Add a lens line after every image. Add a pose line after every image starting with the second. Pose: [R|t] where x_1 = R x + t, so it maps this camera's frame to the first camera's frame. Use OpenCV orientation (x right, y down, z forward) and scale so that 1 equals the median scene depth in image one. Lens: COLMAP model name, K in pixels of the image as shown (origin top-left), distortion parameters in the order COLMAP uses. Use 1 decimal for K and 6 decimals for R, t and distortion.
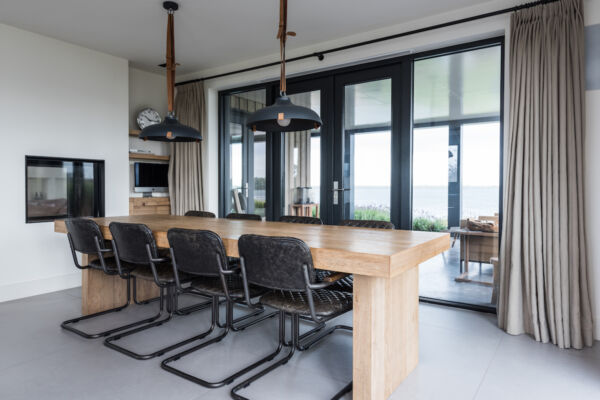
lens RADIAL K [[394.7, 0, 309.1], [0, 394.7, 197.9], [0, 0, 1]] dist [0.004835, -0.000156]
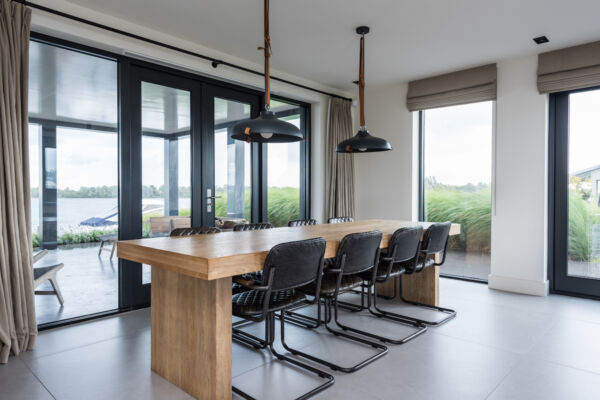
lens RADIAL K [[394.7, 0, 309.1], [0, 394.7, 197.9], [0, 0, 1]] dist [0.004835, -0.000156]
pose [[0.136474, -0.010672, 0.990586, -0.915511], [0.027645, 0.999594, 0.006960, -0.020391], [-0.990258, 0.026435, 0.136713, 0.629335]]
